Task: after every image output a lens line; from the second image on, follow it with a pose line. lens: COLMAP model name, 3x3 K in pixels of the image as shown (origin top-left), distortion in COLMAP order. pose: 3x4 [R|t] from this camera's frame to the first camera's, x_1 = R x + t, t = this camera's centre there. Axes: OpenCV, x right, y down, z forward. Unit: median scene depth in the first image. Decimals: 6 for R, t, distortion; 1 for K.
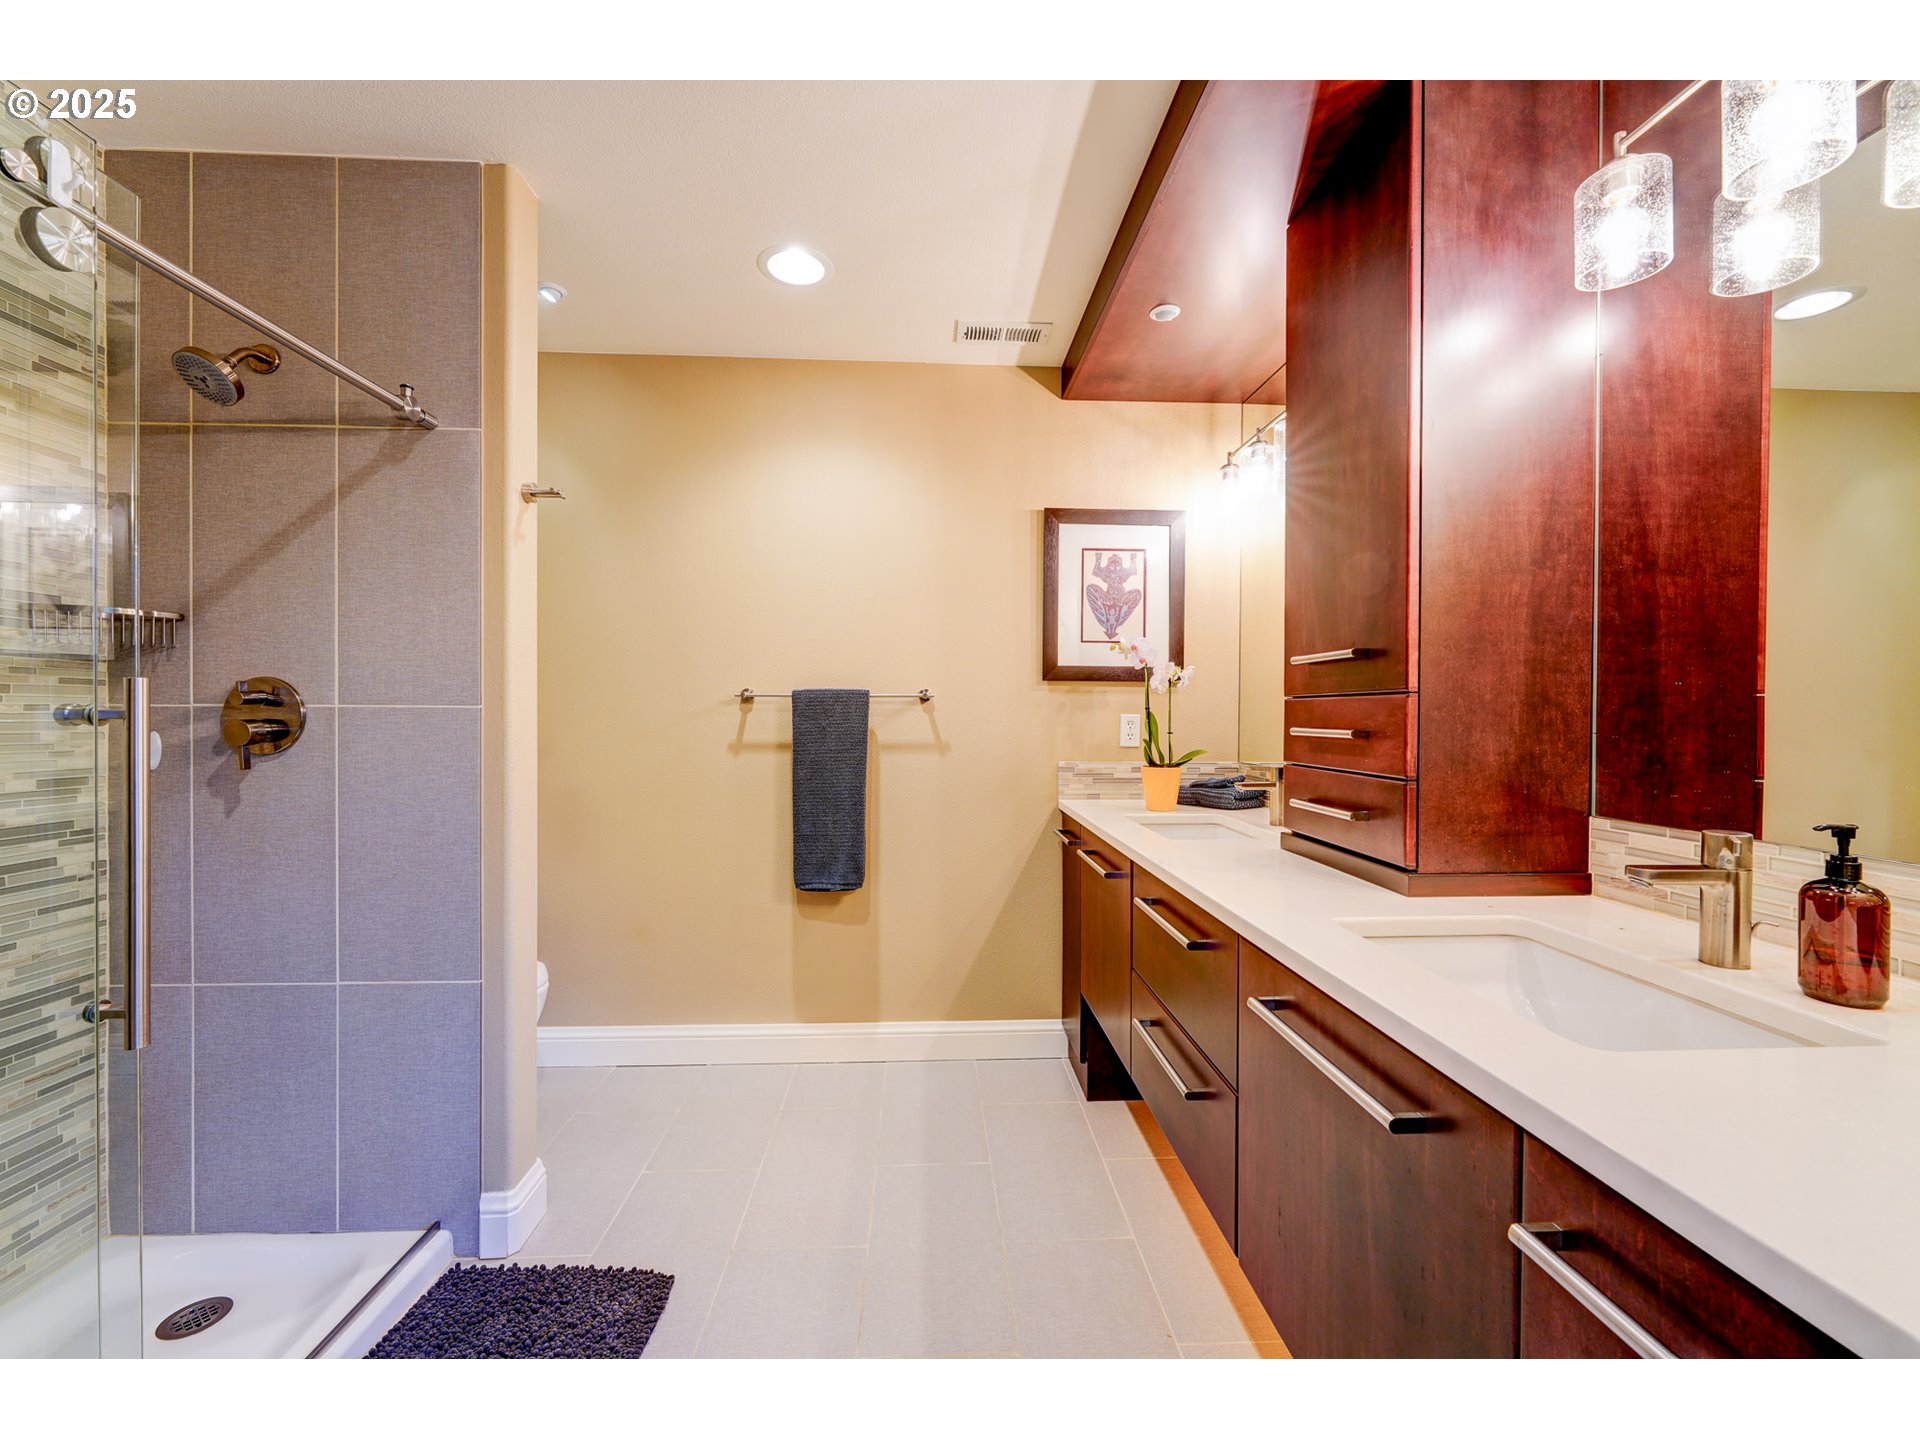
lens RADIAL K [[769.4, 0, 959.4], [0, 769.4, 718.2], [0, 0, 1]] dist [-0.000280, -0.000702]
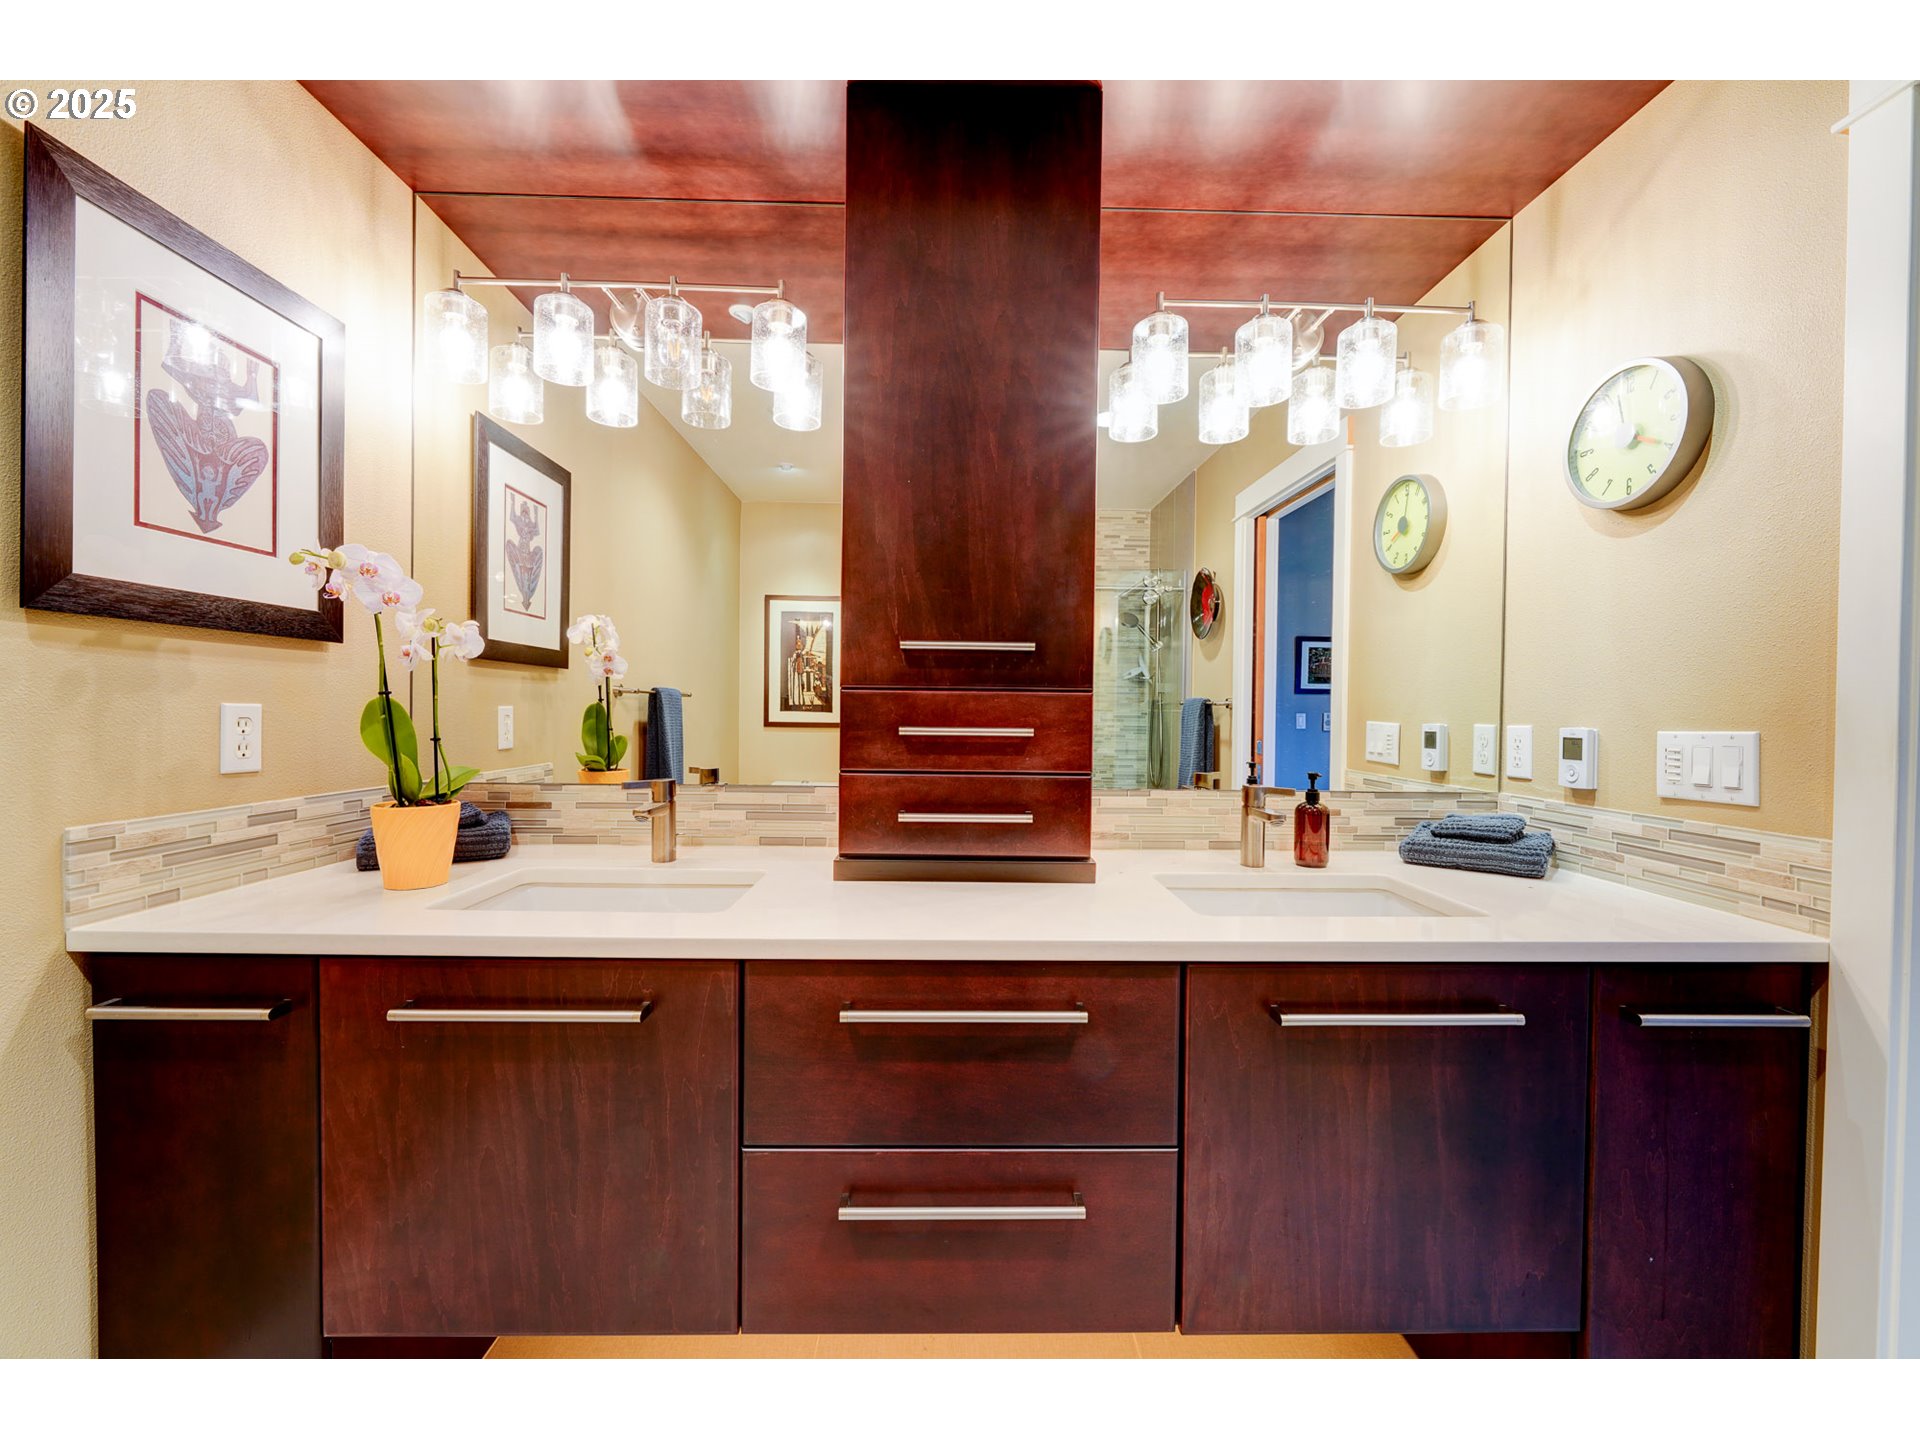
lens RADIAL K [[769.4, 0, 966.6], [0, 769.4, 717.2], [0, 0, 1]] dist [-0.000280, -0.000702]
pose [[0.033005, -0.013855, 0.999359, -0.368108], [-0.005781, 0.999885, 0.014053, -0.008922], [-0.999438, -0.006242, 0.032921, 0.869719]]
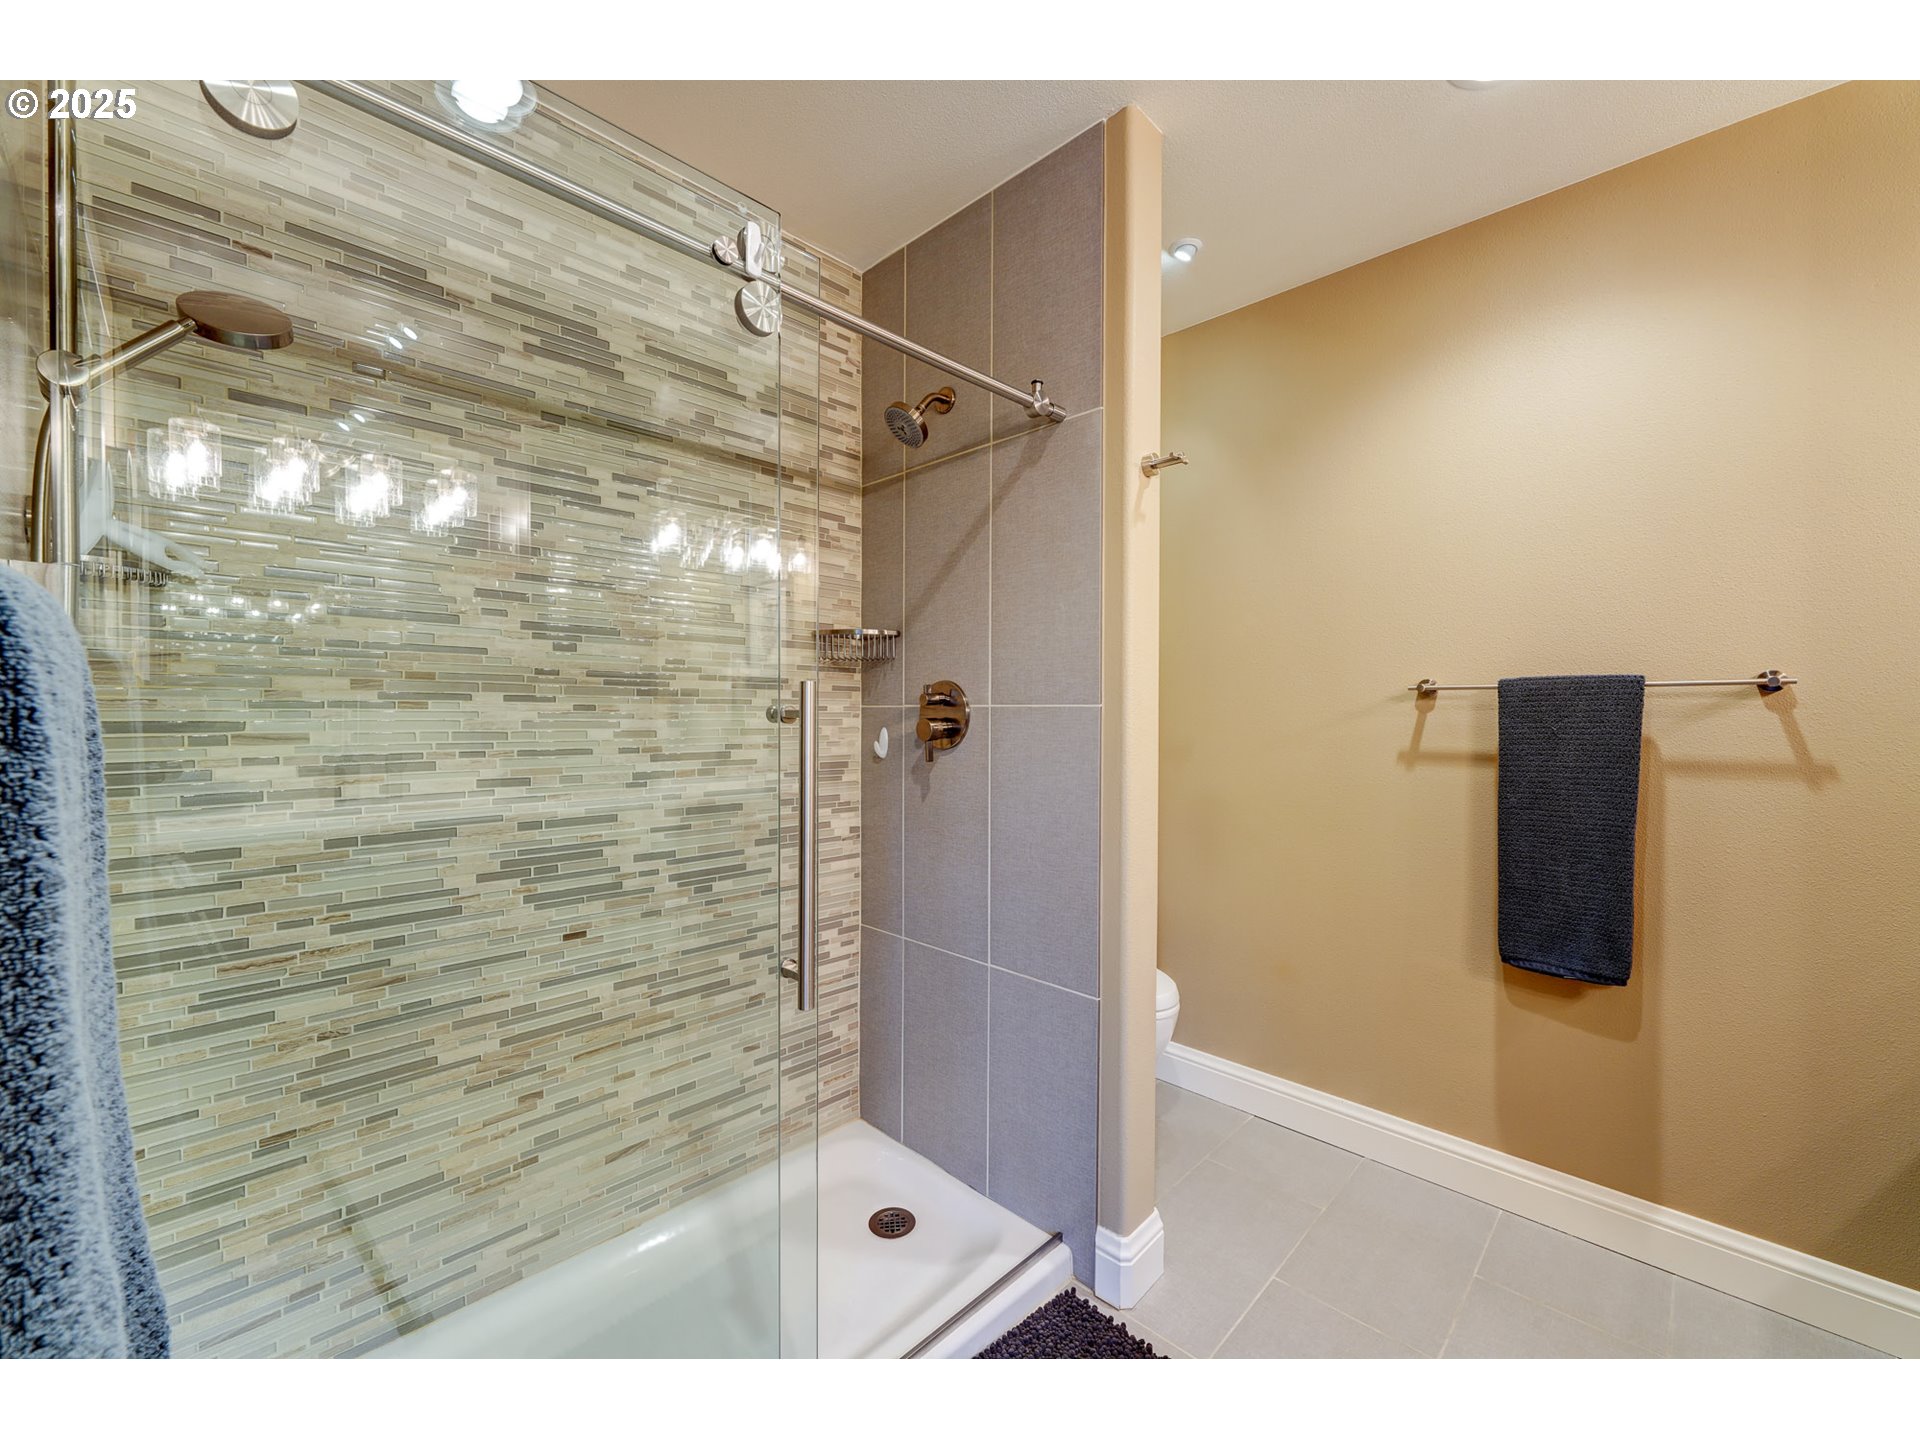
lens RADIAL K [[769.4, 0, 958.4], [0, 769.4, 723.7], [0, 0, 1]] dist [-0.000280, -0.000702]
pose [[0.676595, 0.007554, -0.736317, -0.050919], [-0.004852, 0.999971, 0.005801, 0.003273], [0.736339, -0.000352, 0.676612, 0.243120]]
